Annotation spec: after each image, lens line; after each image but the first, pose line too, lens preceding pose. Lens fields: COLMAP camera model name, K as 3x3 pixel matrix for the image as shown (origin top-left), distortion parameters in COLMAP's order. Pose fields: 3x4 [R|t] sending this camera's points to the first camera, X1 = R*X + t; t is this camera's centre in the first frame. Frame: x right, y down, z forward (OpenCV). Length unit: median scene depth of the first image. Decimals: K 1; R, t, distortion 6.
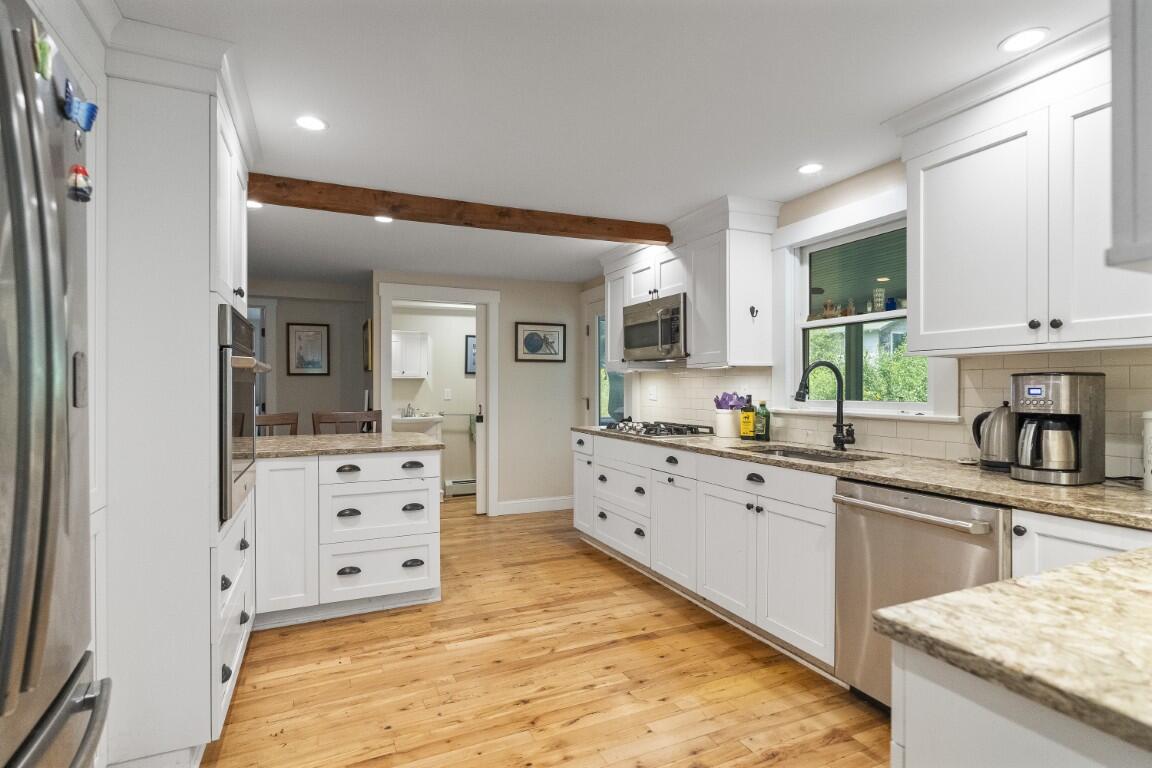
lens RADIAL K [[576.2, 0, 576.0], [0, 576.2, 384.0], [0, 0, 1]] dist [0.000851, 0.000302]
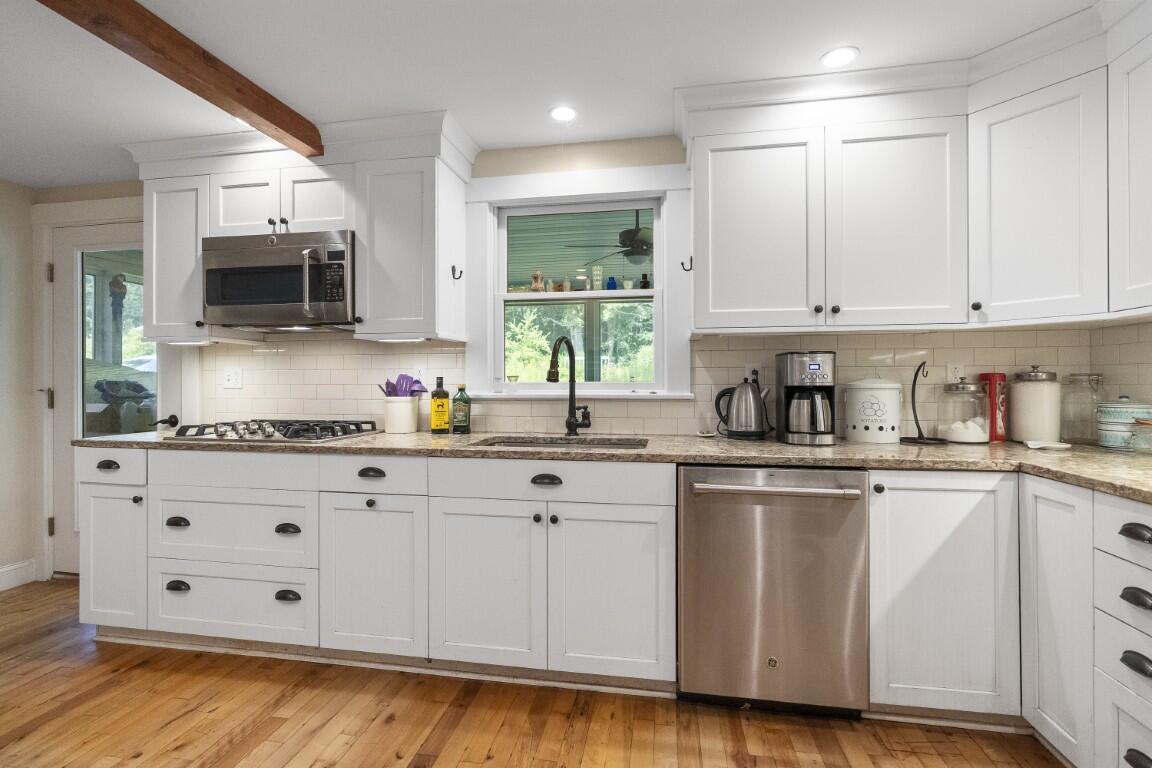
lens RADIAL K [[528.8, 0, 576.7], [0, 528.8, 378.9], [0, 0, 1]] dist [-0.006289, 0.000025]
pose [[0.565000, 0.004137, 0.825080, -0.184602], [-0.003582, 0.999990, -0.002561, 0.021517], [-0.825083, -0.001509, 0.565009, 0.414681]]
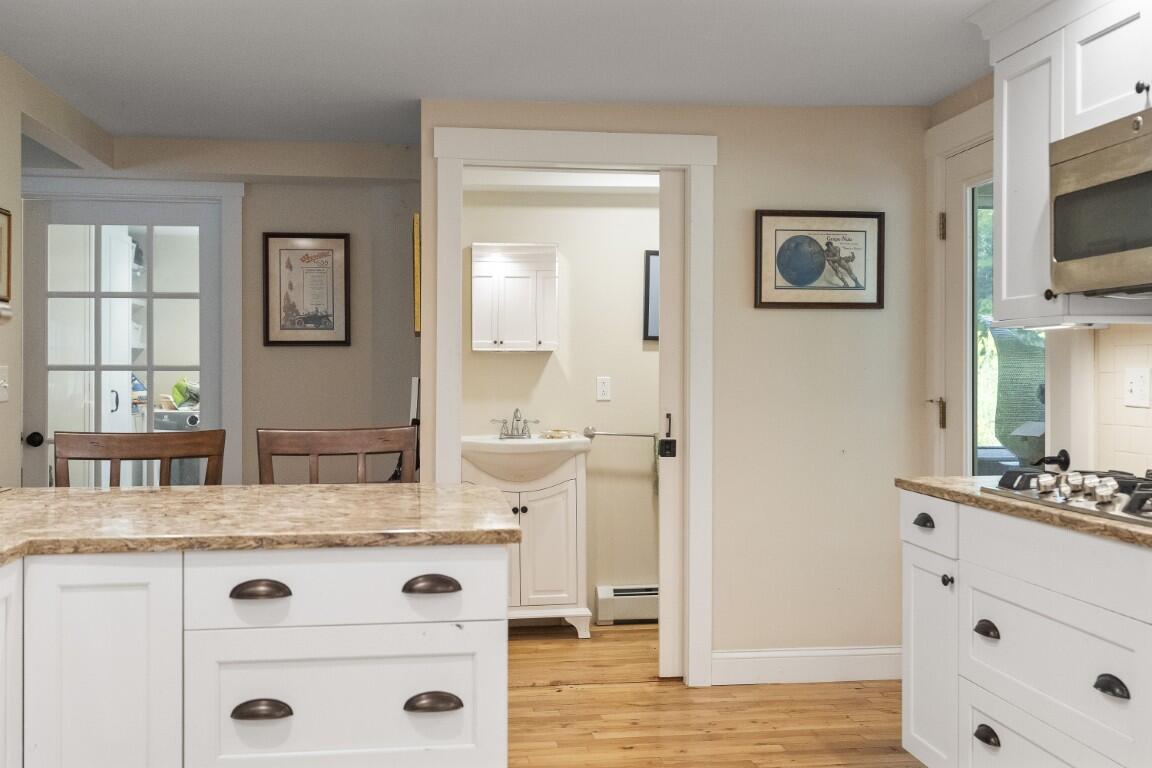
lens RADIAL K [[1141.8, 0, 576.0], [0, 1141.8, 384.0], [0, 0, 1]] dist [-0.007278, -0.007613]
pose [[0.958954, 0.003662, -0.283538, 0.002652], [0.000361, 0.999900, 0.014135, 0.004757], [0.283562, -0.013657, 0.958857, 0.297006]]
